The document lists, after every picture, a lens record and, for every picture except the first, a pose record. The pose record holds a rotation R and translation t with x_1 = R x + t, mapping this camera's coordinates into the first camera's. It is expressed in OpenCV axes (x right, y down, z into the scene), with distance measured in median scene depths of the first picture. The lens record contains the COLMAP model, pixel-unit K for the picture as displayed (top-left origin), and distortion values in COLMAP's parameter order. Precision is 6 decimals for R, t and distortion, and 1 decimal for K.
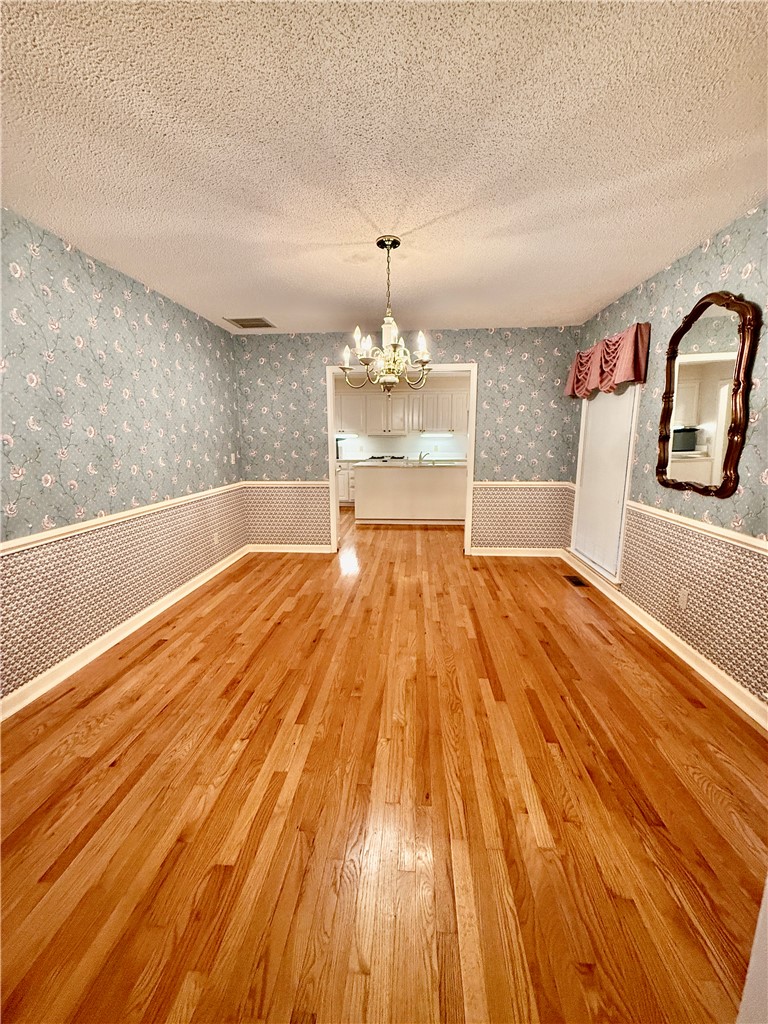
lens RADIAL K [[411.3, 0, 382.6], [0, 411.3, 506.1], [0, 0, 1]] dist [0.000237, 0.000643]
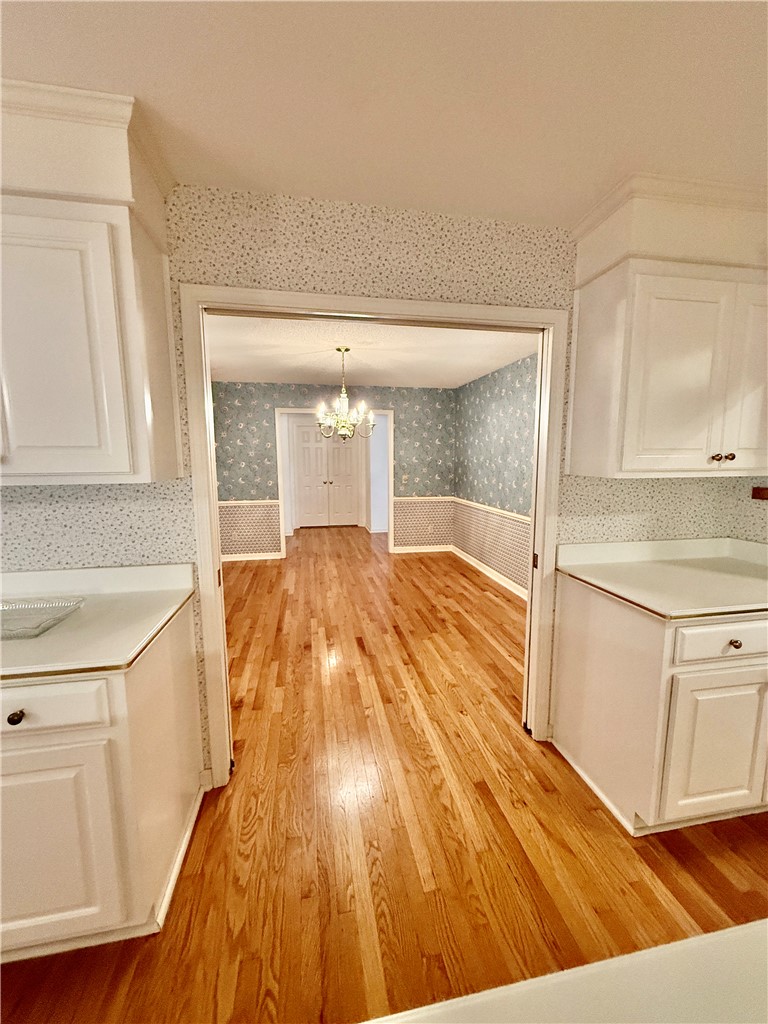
lens RADIAL K [[411.3, 0, 382.2], [0, 411.3, 512.0], [0, 0, 1]] dist [0.000237, 0.000643]
pose [[-0.965757, 0.042585, -0.255930, 0.241589], [-0.034781, 0.956283, 0.290368, -0.400903], [0.257107, 0.289326, -0.922055, 2.167307]]
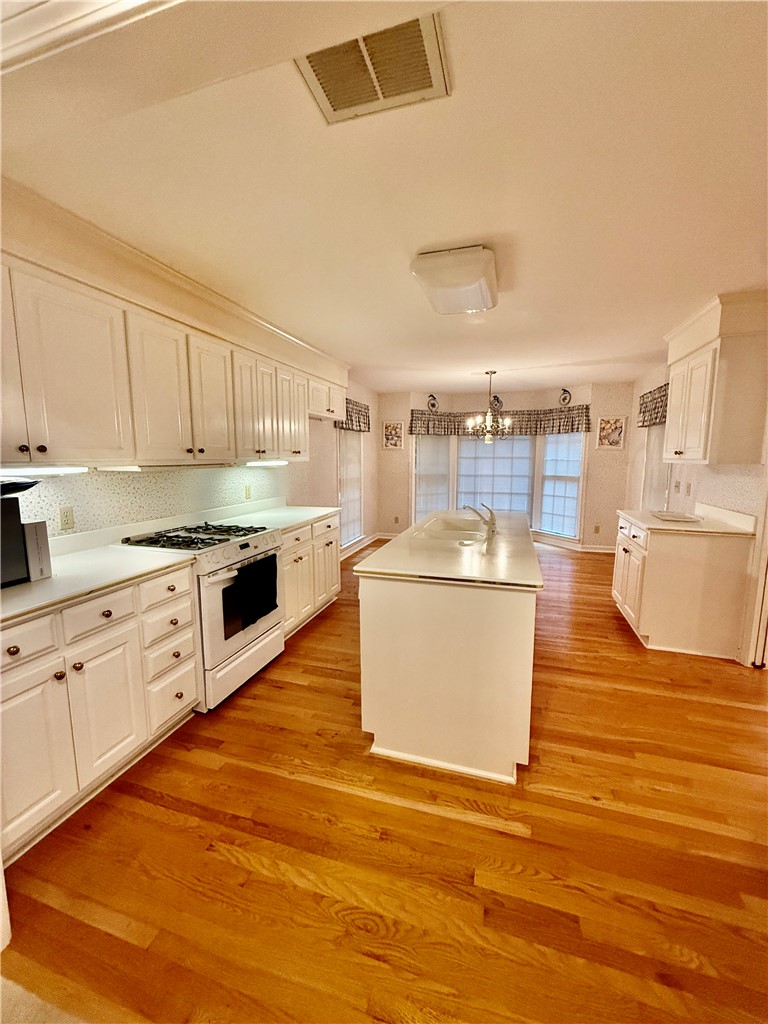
lens RADIAL K [[411.3, 0, 384.6], [0, 411.3, 513.2], [0, 0, 1]] dist [0.000237, 0.000643]
pose [[0.222027, -0.130461, 0.966273, -0.737207], [0.158683, 0.982631, 0.096208, -0.389299], [-0.962041, 0.131970, 0.238873, 2.179405]]
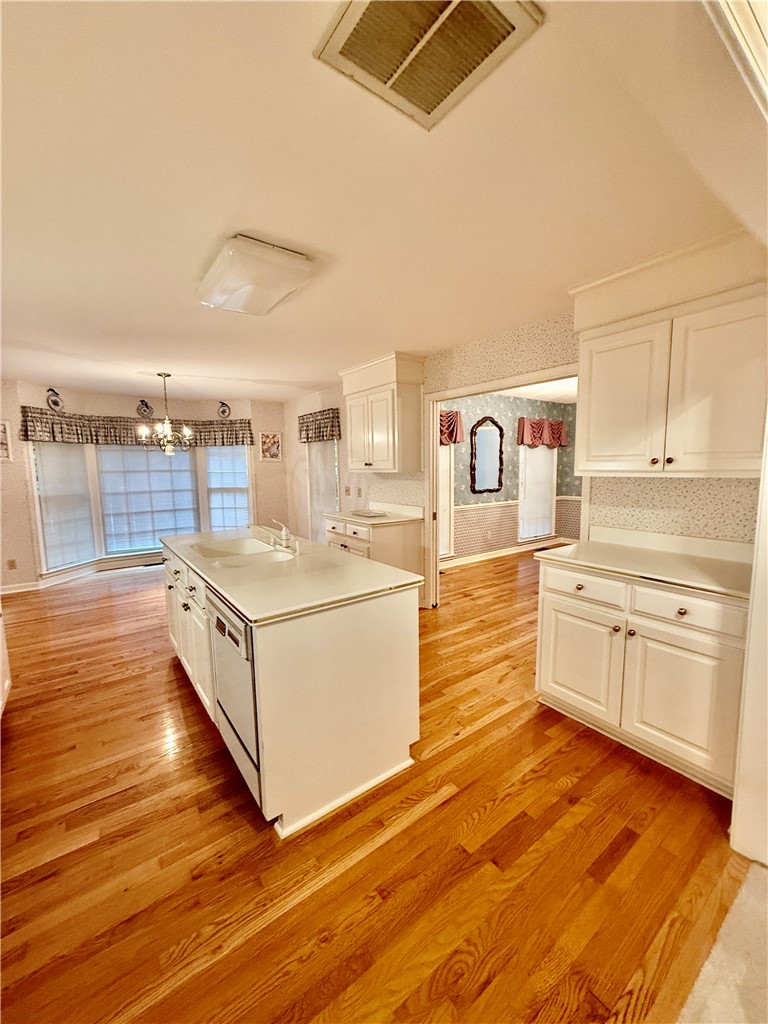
lens RADIAL K [[411.3, 0, 384.1], [0, 411.3, 512.8], [0, 0, 1]] dist [0.000237, 0.000643]
pose [[-0.654428, -0.075493, 0.752346, -0.602113], [0.139505, 0.965867, 0.218266, -0.459127], [-0.743144, 0.247796, -0.621558, 2.552924]]
